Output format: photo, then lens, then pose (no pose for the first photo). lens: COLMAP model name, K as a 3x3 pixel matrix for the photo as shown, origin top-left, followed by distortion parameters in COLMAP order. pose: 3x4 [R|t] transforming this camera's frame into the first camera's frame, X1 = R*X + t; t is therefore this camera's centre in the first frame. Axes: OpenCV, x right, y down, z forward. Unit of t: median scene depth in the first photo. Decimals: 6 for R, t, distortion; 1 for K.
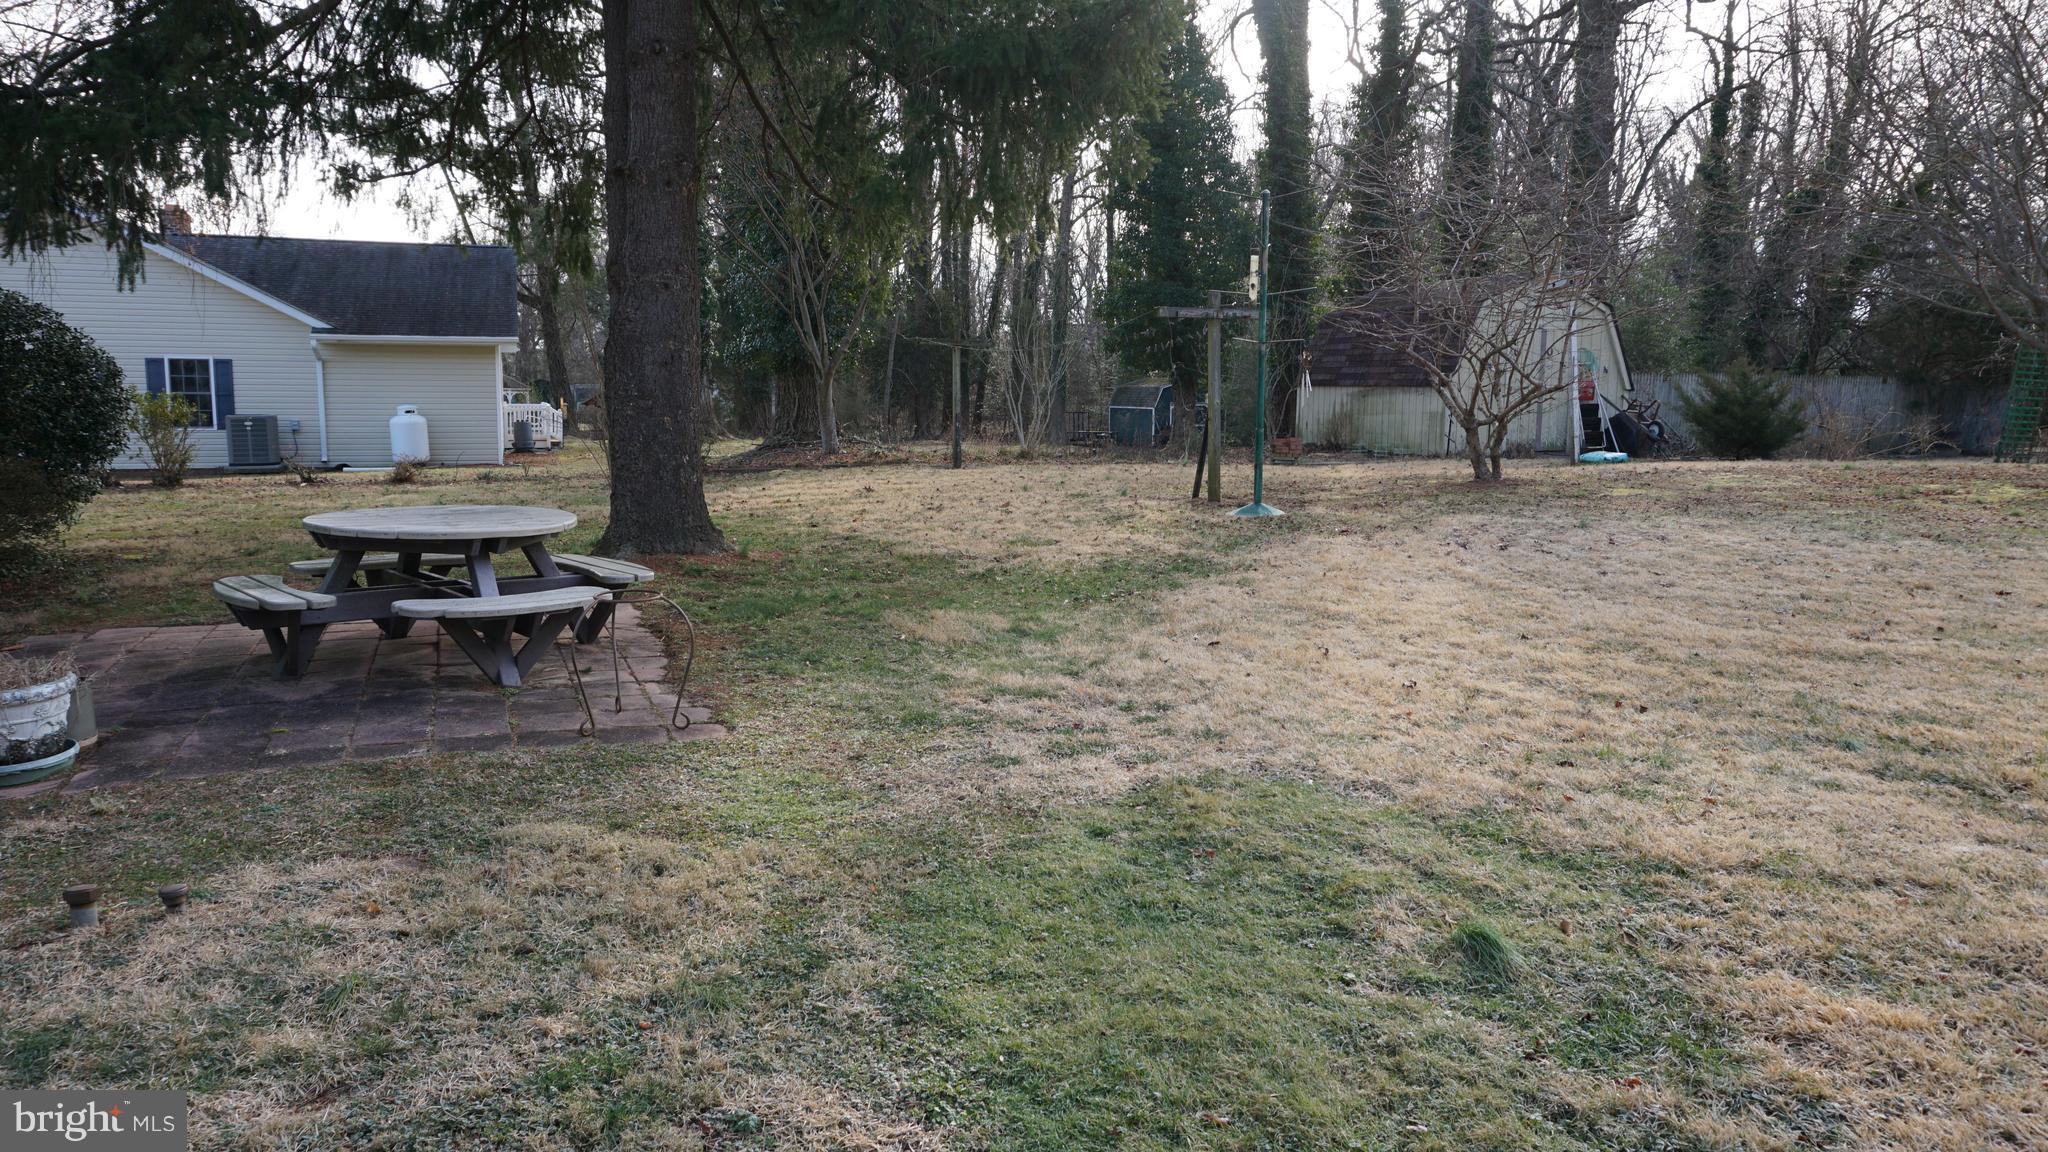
lens RADIAL K [[1356.8, 0, 1024.0], [0, 1356.8, 576.0], [0, 0, 1]] dist [-0.057636, 0.040094]
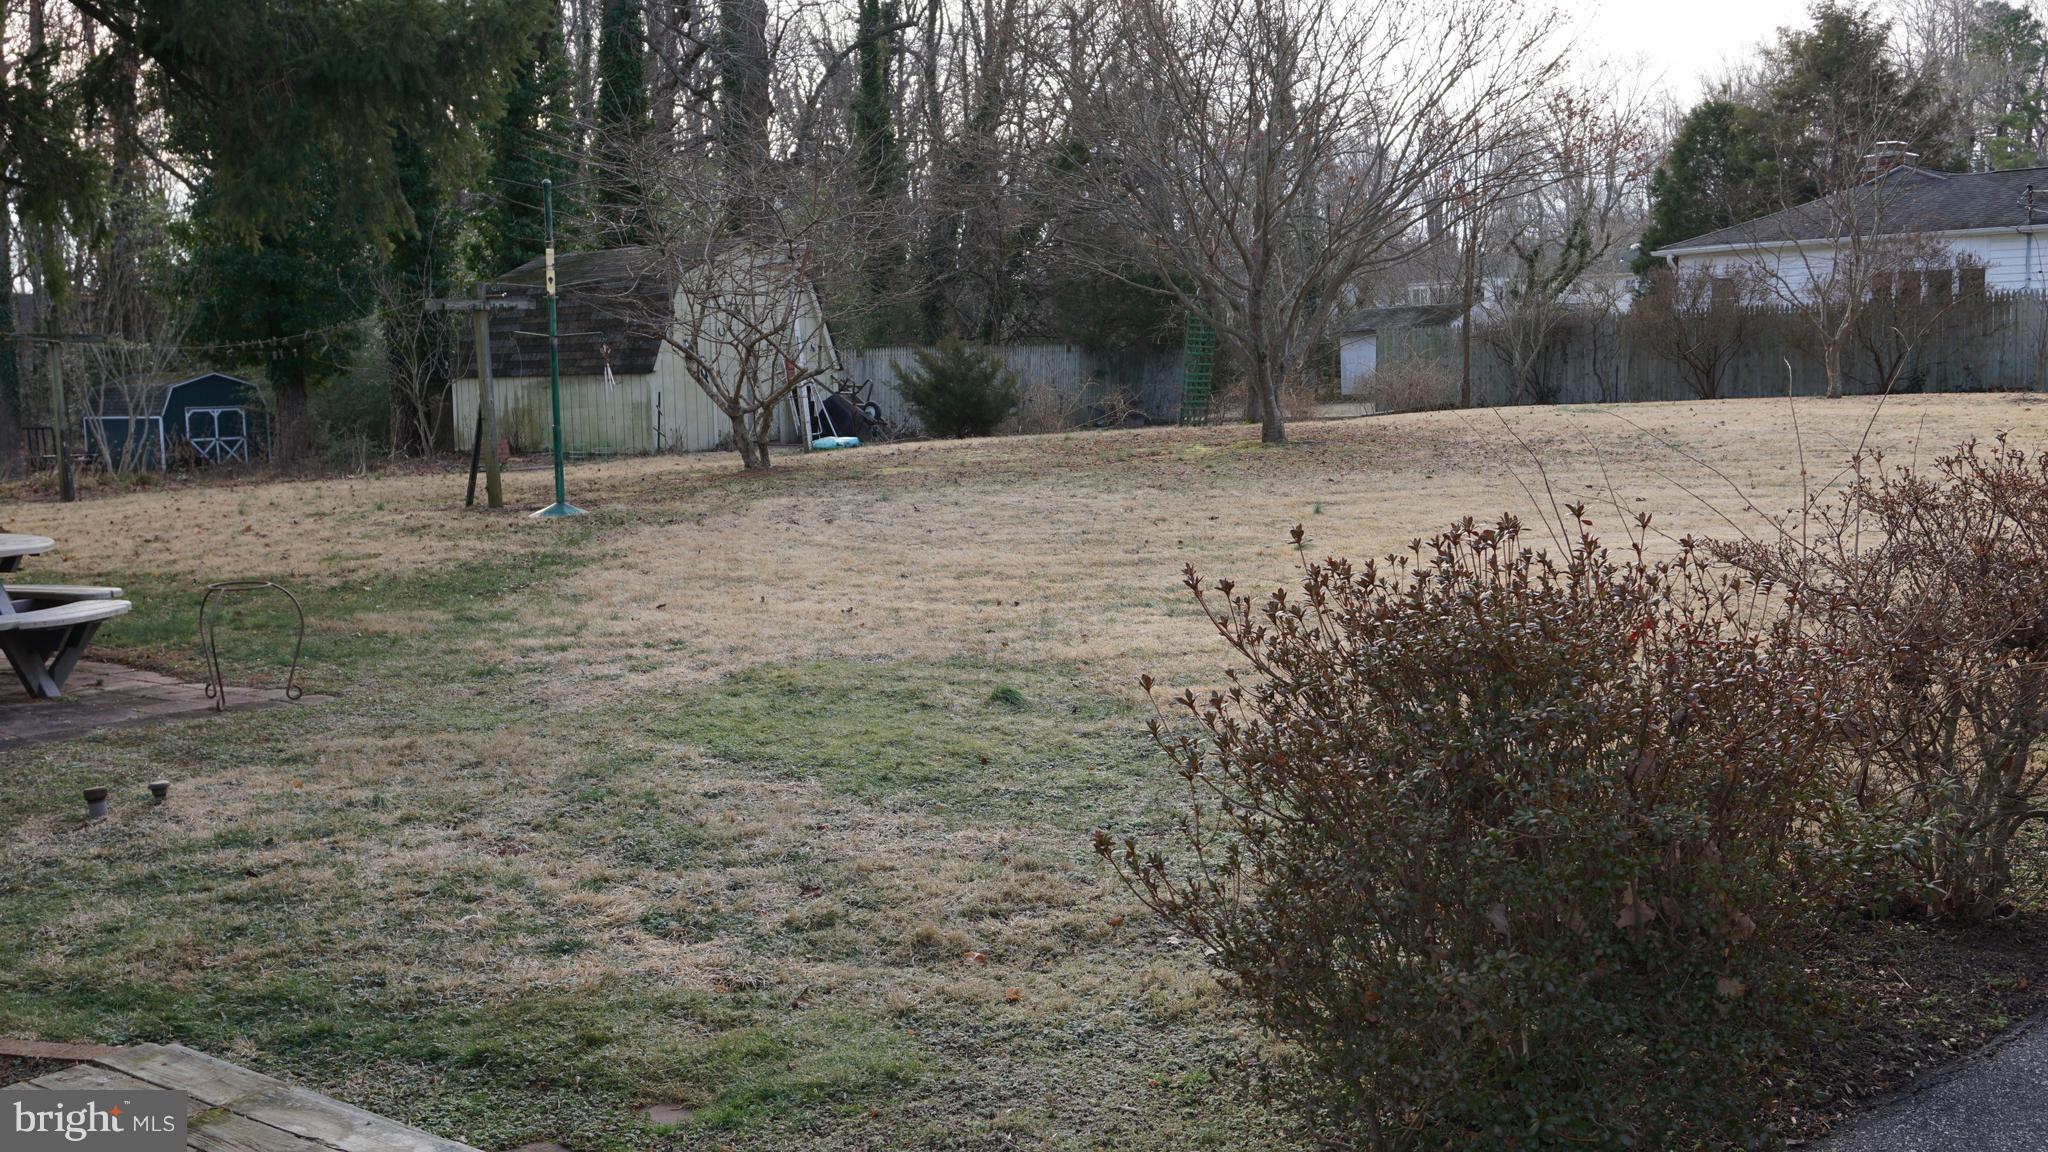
lens RADIAL K [[1933.8, 0, 1024.0], [0, 1933.8, 586.7], [0, 0, 1]] dist [-0.024126, 0.020276]
pose [[0.848015, -0.088979, 0.522449, -0.212616], [0.103956, 0.994582, 0.000652, 0.030010], [-0.519676, 0.053759, 0.852670, -0.262773]]
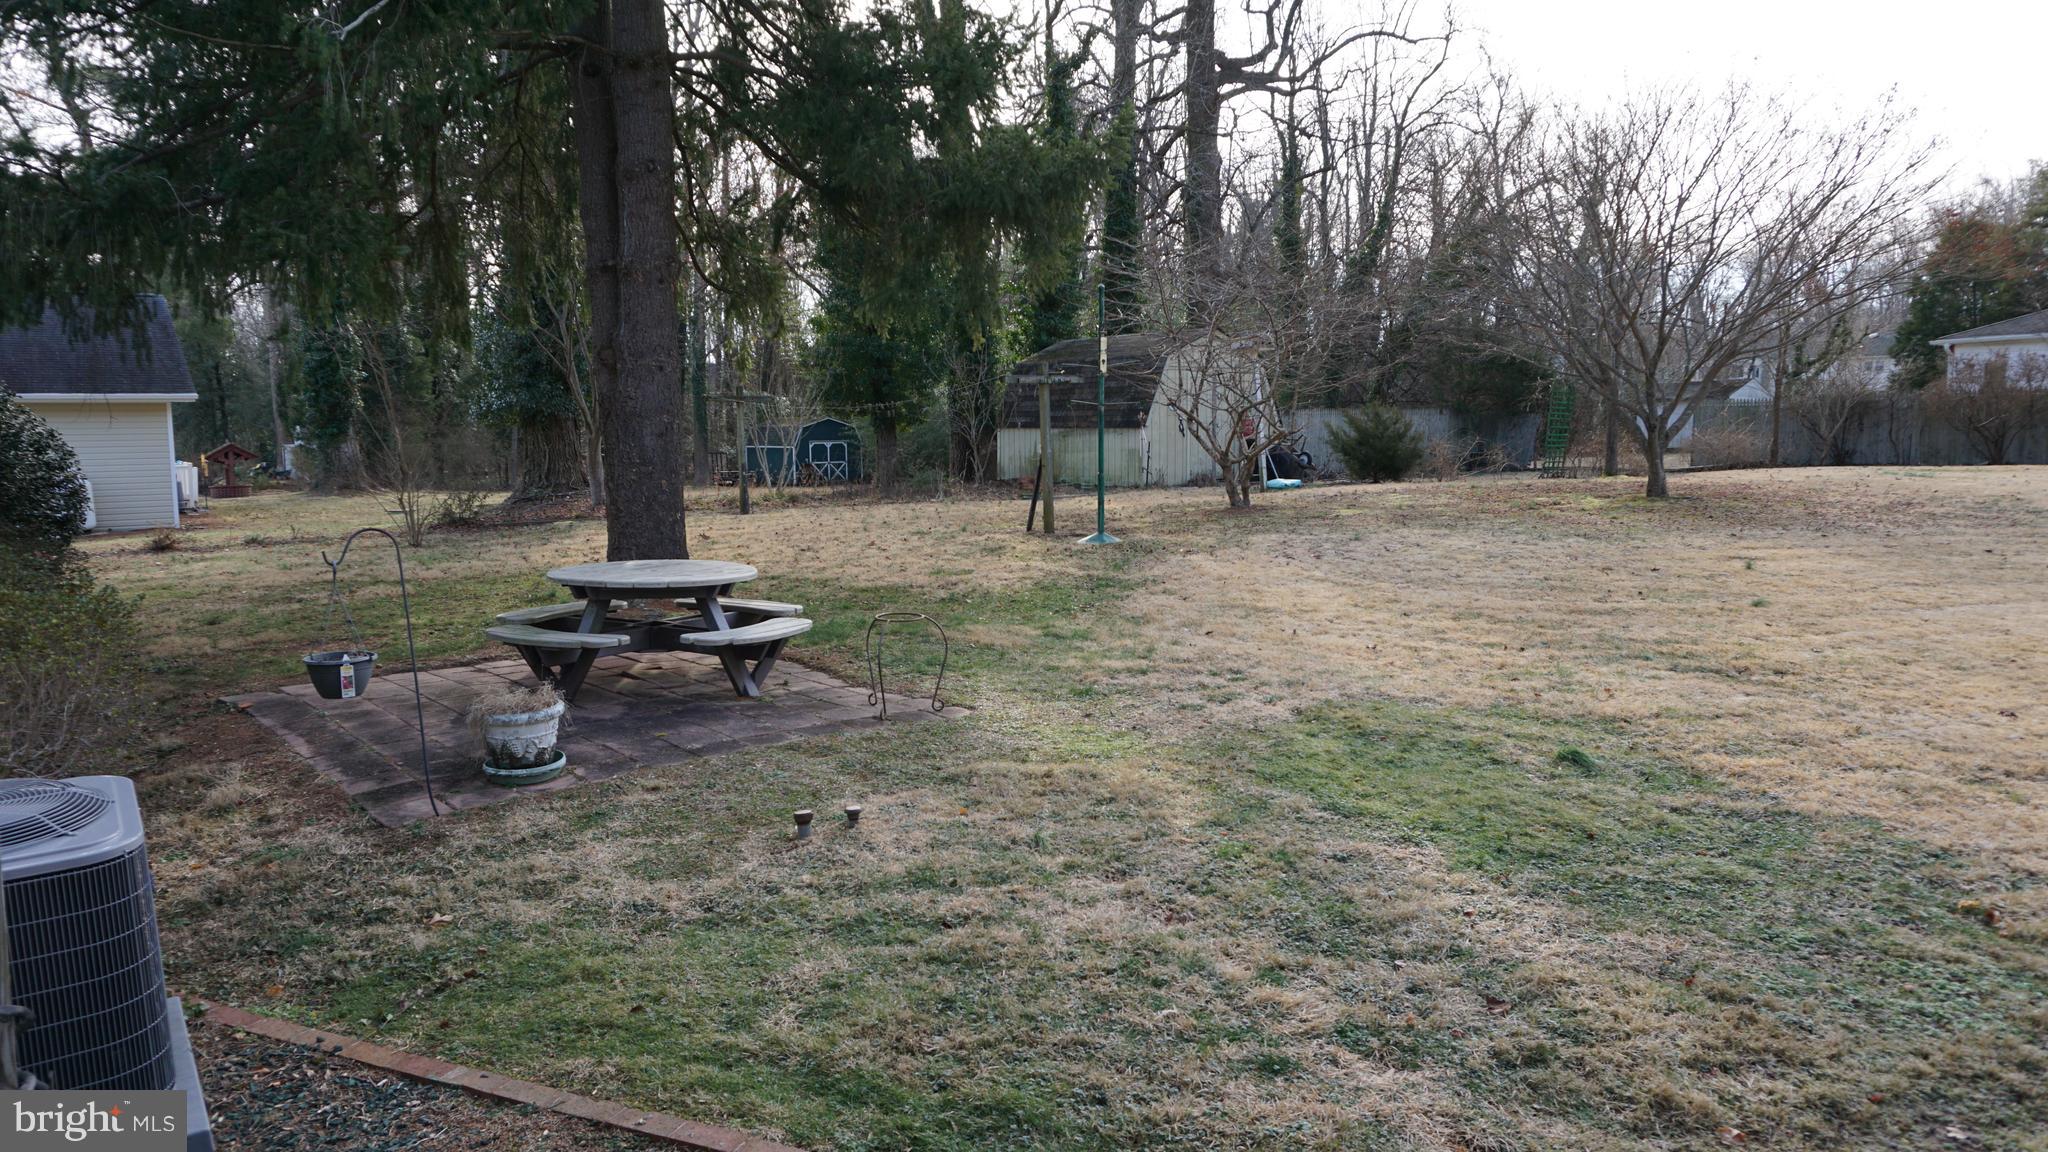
lens RADIAL K [[1360.3, 0, 1021.0], [0, 1360.3, 561.3], [0, 0, 1]] dist [-0.060676, 0.040797]
pose [[0.952910, -0.048169, 0.299402, -0.215957], [0.058748, 0.997923, -0.026428, 0.000677], [-0.297507, 0.042773, 0.953761, -0.133444]]
